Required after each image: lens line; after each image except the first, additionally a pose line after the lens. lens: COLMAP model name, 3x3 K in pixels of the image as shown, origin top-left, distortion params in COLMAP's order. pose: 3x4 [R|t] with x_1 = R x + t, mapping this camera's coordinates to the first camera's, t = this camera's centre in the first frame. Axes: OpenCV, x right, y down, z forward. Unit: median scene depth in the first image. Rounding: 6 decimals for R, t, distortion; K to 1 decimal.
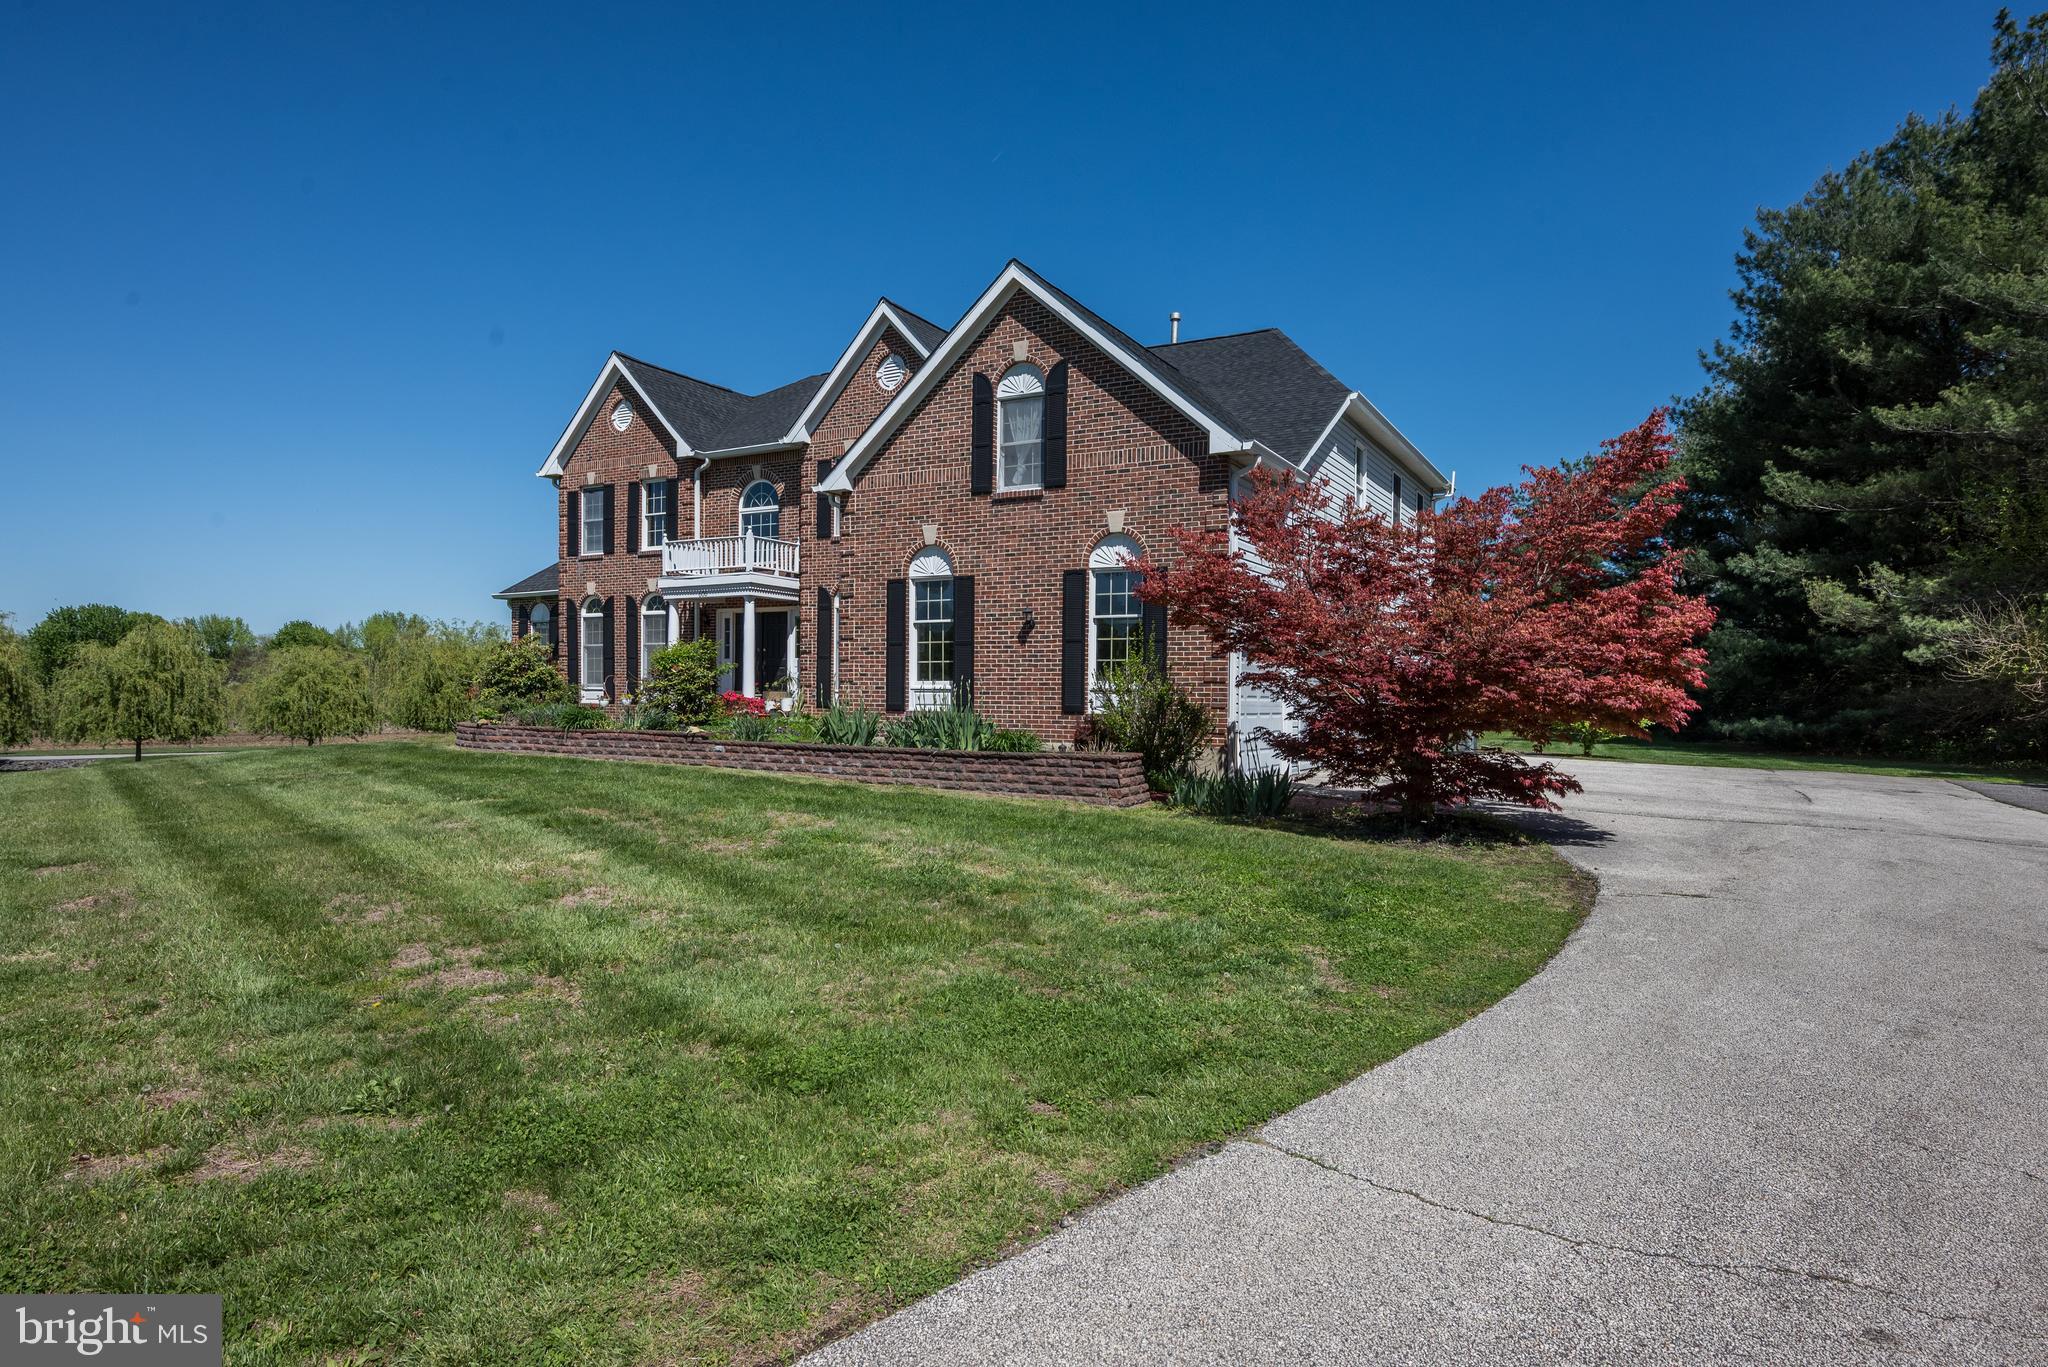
lens RADIAL K [[1124.5, 0, 932.0], [0, 1124.5, 714.6], [0, 0, 1]] dist [-0.000098, 0.005392]
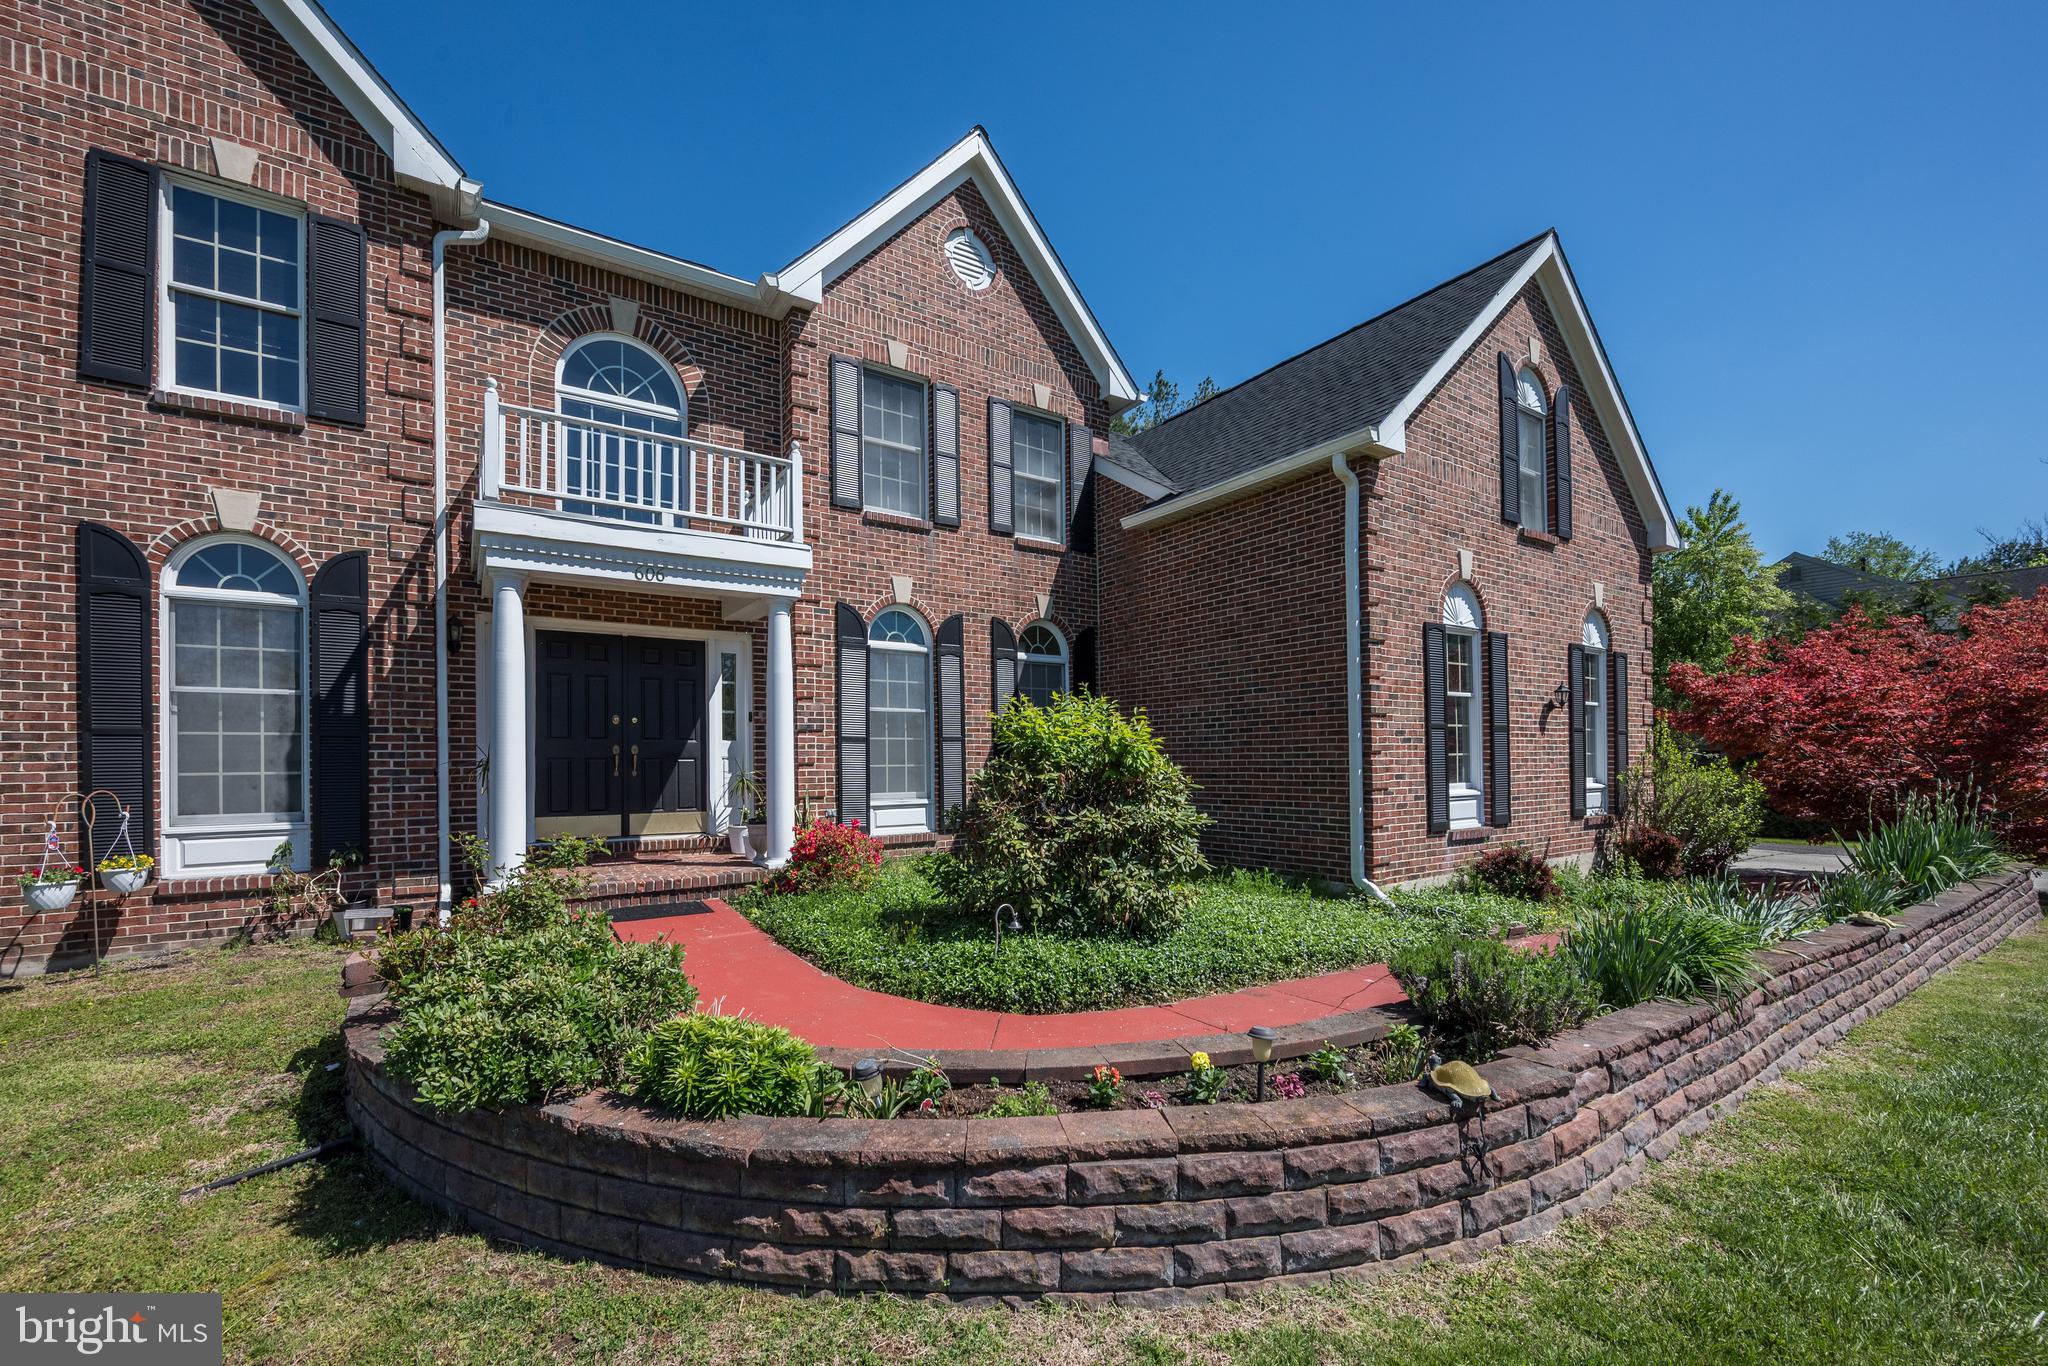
lens RADIAL K [[866.6, 0, 1039.9], [0, 866.6, 755.5], [0, 0, 1]] dist [0.000470, -0.000465]
pose [[0.405796, -0.003485, 0.913957, -0.385289], [0.034730, 0.999329, -0.011609, -0.032541], [-0.913304, 0.036453, 0.405645, 0.687830]]
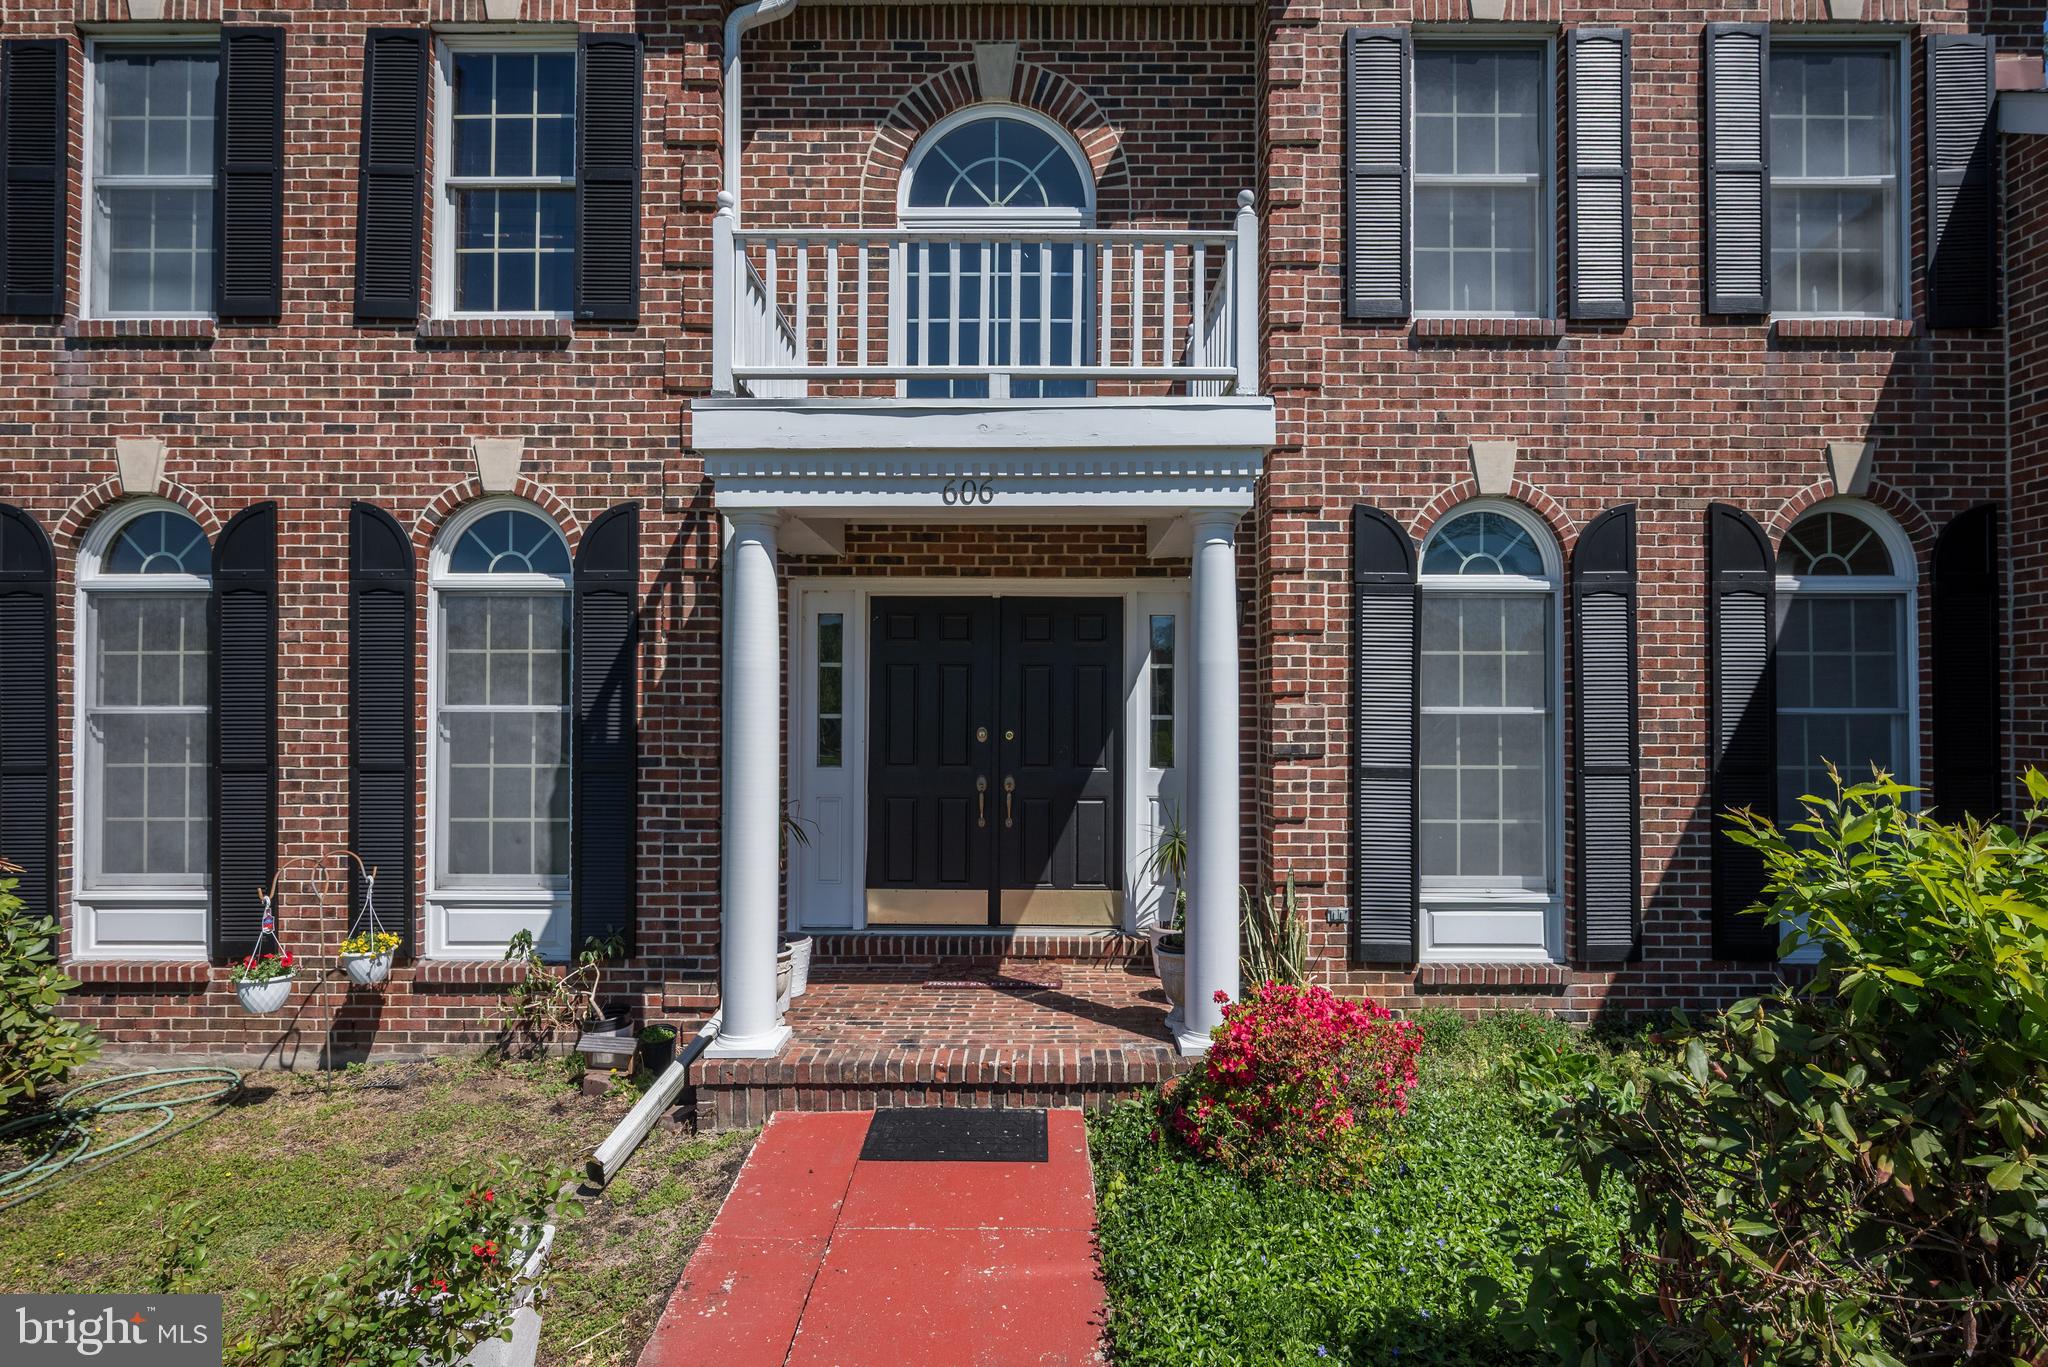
lens RADIAL K [[1088.5, 0, 998.5], [0, 1088.5, 702.6], [0, 0, 1]] dist [0.001568, -0.001856]
pose [[0.861462, -0.000281, 0.507822, -0.275642], [0.016434, 0.999492, -0.027324, -0.055878], [-0.507556, 0.031884, 0.861029, 0.746881]]
